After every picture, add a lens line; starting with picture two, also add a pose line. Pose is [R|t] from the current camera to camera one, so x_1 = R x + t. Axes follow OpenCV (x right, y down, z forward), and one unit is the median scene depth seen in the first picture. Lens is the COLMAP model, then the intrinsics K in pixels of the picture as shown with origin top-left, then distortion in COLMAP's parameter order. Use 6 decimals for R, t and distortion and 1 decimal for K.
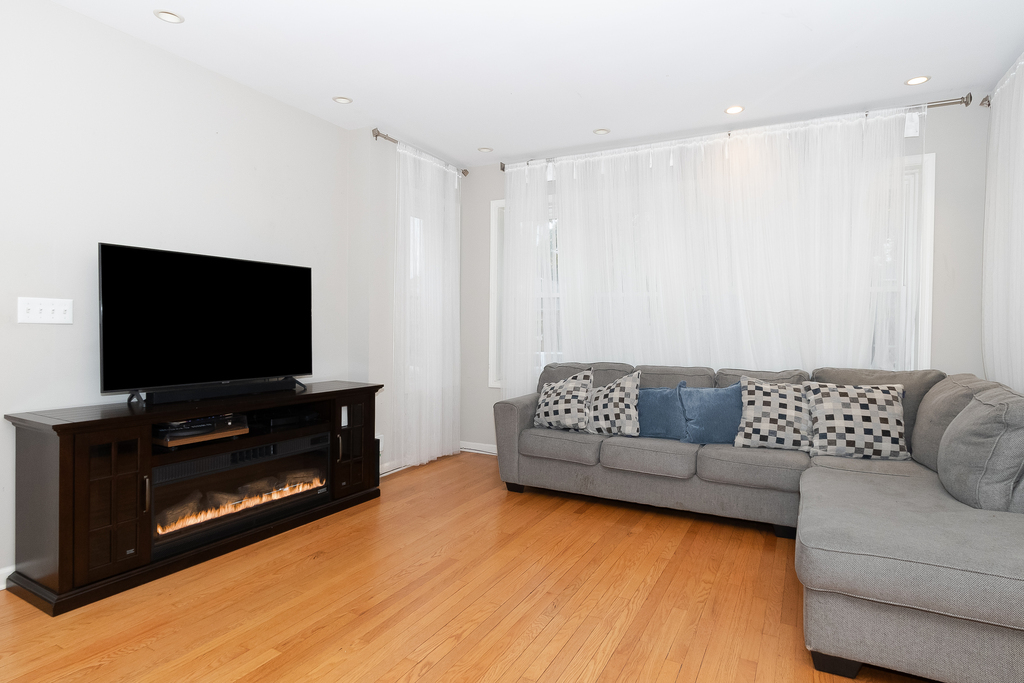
lens RADIAL K [[548.7, 0, 509.0], [0, 548.7, 338.5], [0, 0, 1]] dist [0.005073, -0.002434]
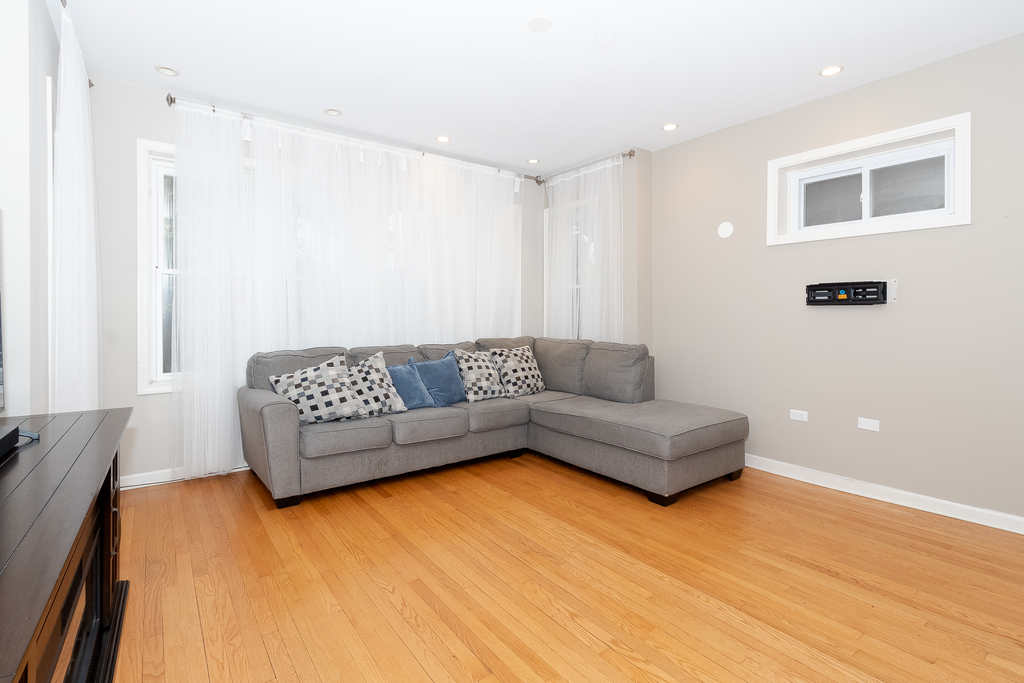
lens RADIAL K [[475.0, 0, 496.6], [0, 475.0, 322.1], [0, 0, 1]] dist [0.001059, -0.000187]
pose [[0.453760, -0.025006, 0.890773, -0.559931], [0.022056, 0.999615, 0.016827, -0.011514], [-0.890851, 0.012012, 0.454137, 0.432952]]
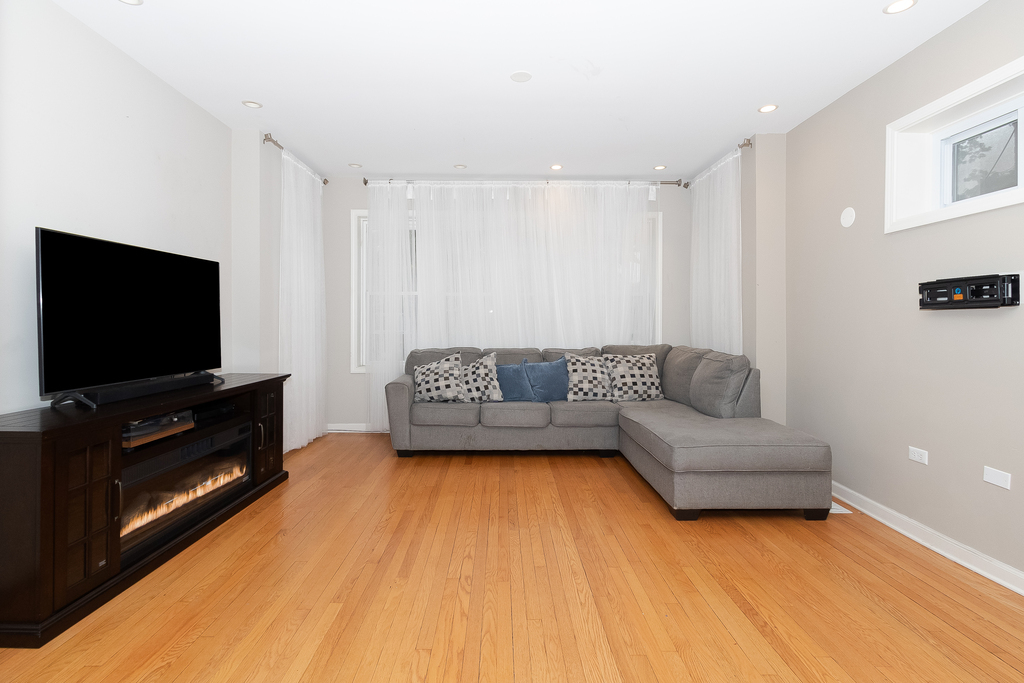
lens RADIAL K [[475.0, 0, 502.8], [0, 475.0, 327.5], [0, 0, 1]] dist [0.001059, -0.000187]
pose [[0.881269, -0.014156, 0.472403, -0.328450], [0.017379, 0.999846, -0.002459, 0.002580], [-0.472295, 0.010377, 0.881379, -0.021171]]
